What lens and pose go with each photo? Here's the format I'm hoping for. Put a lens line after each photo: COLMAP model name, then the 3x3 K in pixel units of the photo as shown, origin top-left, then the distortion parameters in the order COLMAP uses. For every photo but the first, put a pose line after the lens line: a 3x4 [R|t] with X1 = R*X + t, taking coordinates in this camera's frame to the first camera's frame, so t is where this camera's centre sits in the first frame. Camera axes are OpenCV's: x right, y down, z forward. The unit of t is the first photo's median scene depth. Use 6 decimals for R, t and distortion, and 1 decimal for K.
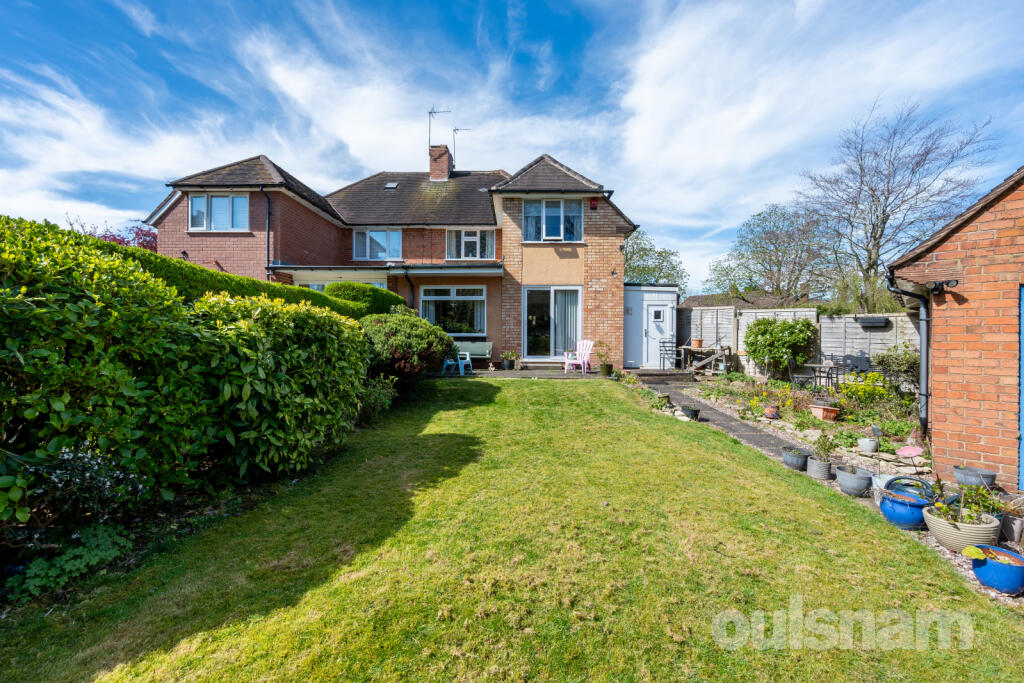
lens RADIAL K [[396.0, 0, 512.0], [0, 396.0, 341.5], [0, 0, 1]] dist [0.003174, 0.000307]
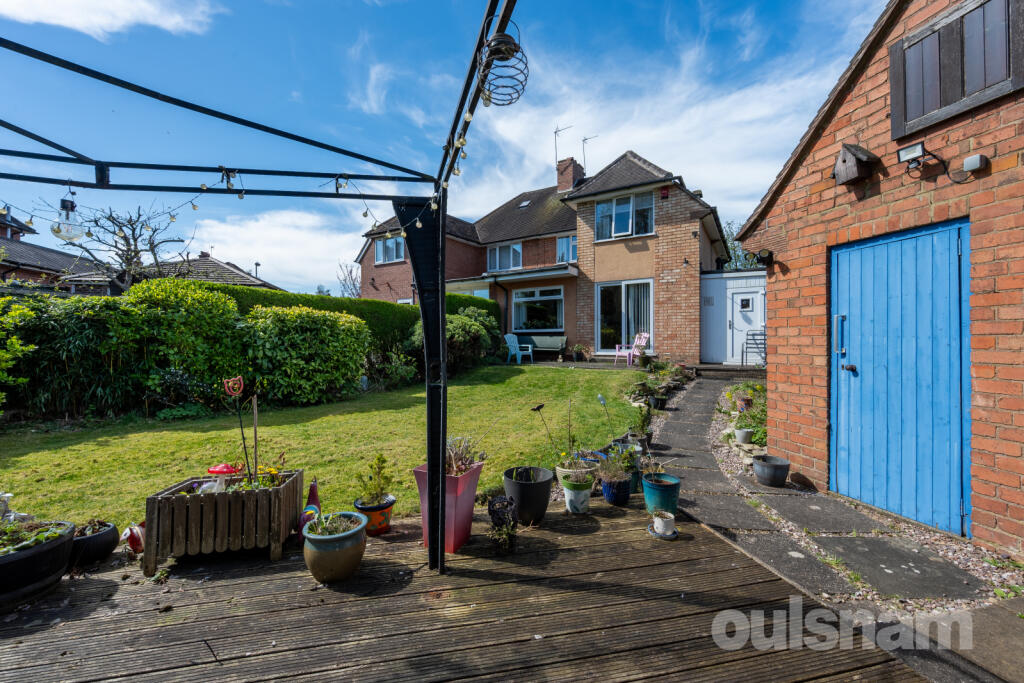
lens RADIAL K [[385.7, 0, 512.0], [0, 385.7, 341.5], [0, 0, 1]] dist [-0.020842, 0.000024]
pose [[0.864478, -0.004221, -0.502652, 0.349735], [0.001712, 0.999984, -0.005454, 0.020443], [0.502667, 0.003855, 0.864471, 0.003446]]
